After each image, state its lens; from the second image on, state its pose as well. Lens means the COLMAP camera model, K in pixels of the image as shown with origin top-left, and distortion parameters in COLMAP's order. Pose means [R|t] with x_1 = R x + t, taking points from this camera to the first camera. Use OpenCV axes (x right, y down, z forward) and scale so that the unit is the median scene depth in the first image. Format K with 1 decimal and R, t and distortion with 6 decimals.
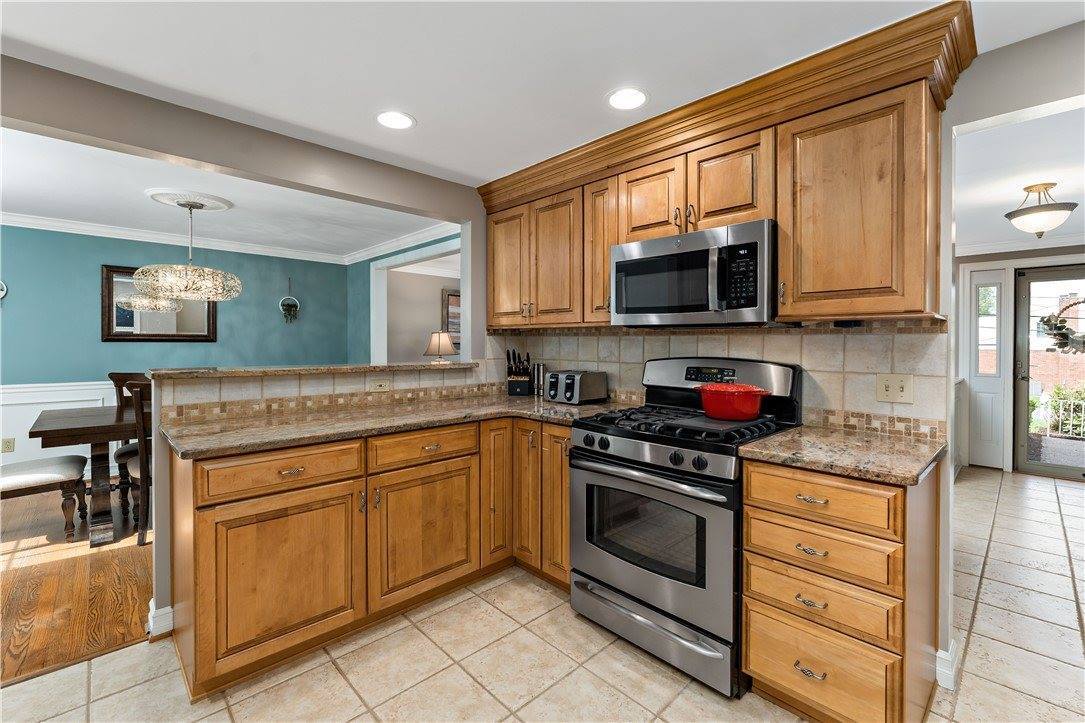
lens RADIAL K [[471.3, 0, 551.7], [0, 471.3, 341.8], [0, 0, 1]] dist [-0.003429, 0.000329]
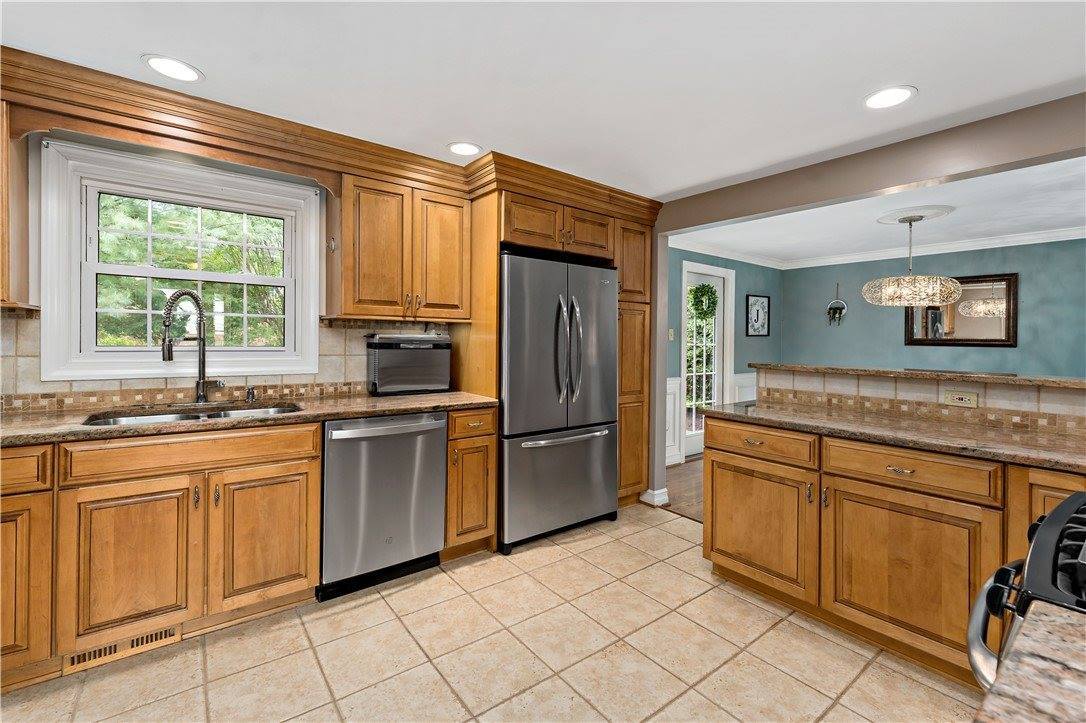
lens RADIAL K [[471.8, 0, 547.8], [0, 471.8, 339.0], [0, 0, 1]] dist [-0.003429, 0.000329]
pose [[-0.110618, -0.006010, -0.993845, 0.637029], [-0.014593, 0.999884, -0.004422, 0.004185], [0.993756, 0.014014, -0.110693, 0.462094]]
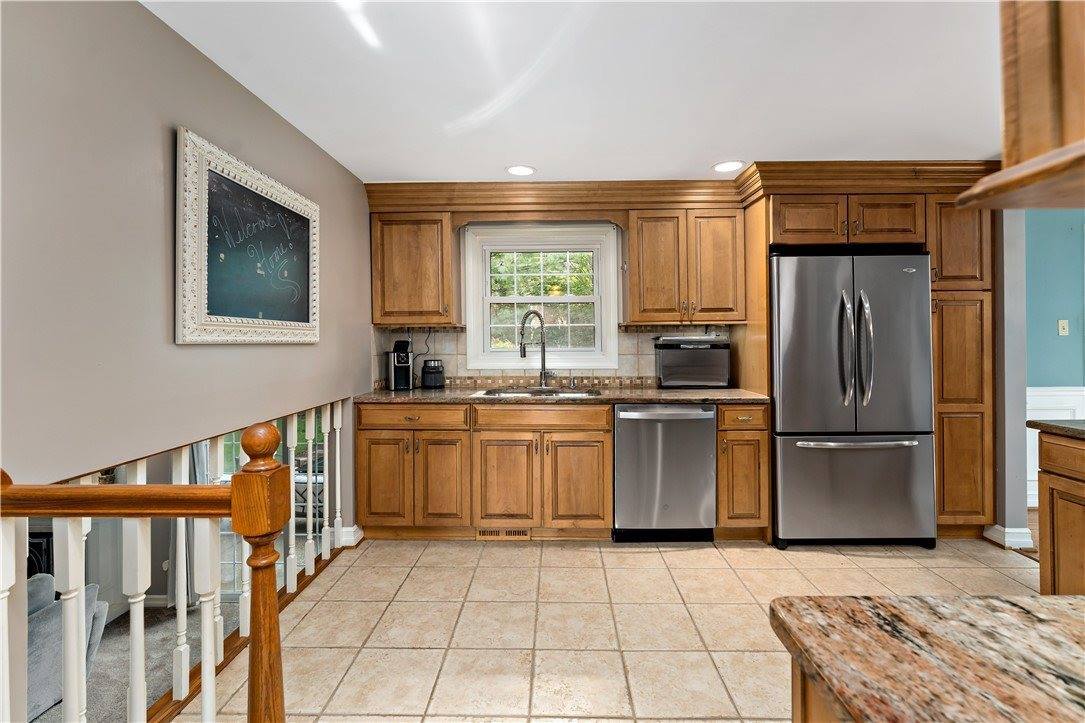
lens RADIAL K [[471.3, 0, 550.0], [0, 471.3, 335.7], [0, 0, 1]] dist [-0.003429, 0.000329]
pose [[-0.704370, -0.006370, -0.709804, 0.746970], [0.003324, 0.999919, -0.012273, 0.006181], [0.709825, -0.011004, -0.704292, 0.667875]]
